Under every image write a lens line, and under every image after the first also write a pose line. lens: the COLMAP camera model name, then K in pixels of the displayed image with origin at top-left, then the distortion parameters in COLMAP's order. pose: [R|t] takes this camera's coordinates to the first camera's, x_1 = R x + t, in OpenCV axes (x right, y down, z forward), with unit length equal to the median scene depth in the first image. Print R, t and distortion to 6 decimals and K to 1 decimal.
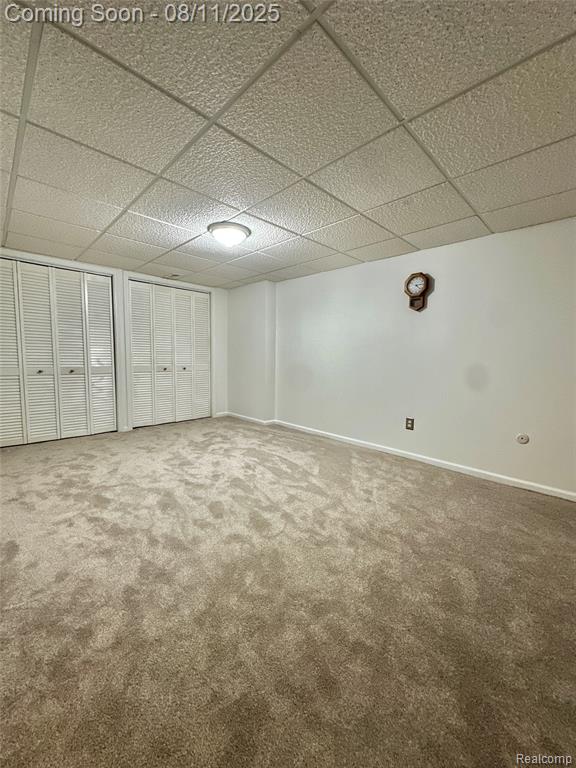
lens RADIAL K [[307.8, 0, 290.1], [0, 307.8, 384.3], [0, 0, 1]] dist [-0.005769, 0.001375]
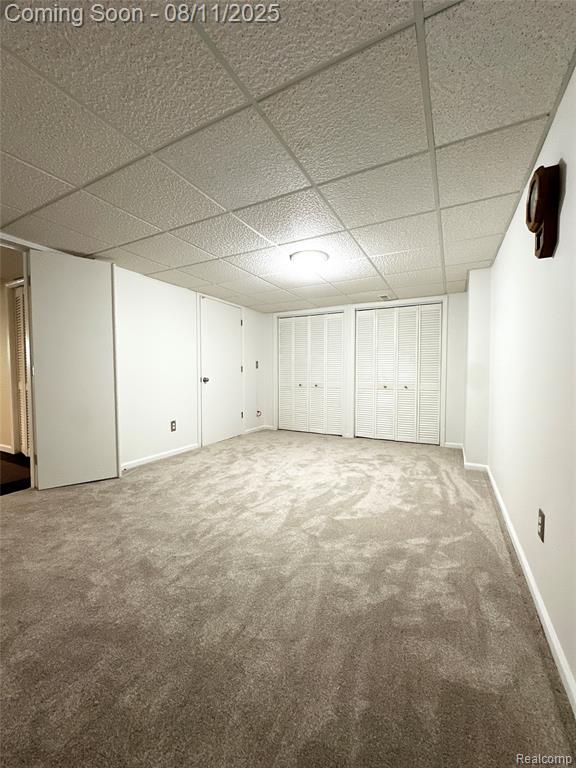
lens RADIAL K [[307.8, 0, 289.0], [0, 307.8, 385.0], [0, 0, 1]] dist [-0.005769, 0.001375]
pose [[0.292533, 0.020663, -0.956032, 0.724846], [-0.086058, 0.996279, -0.004799, -0.033260], [0.952375, 0.083678, 0.293223, 0.562730]]
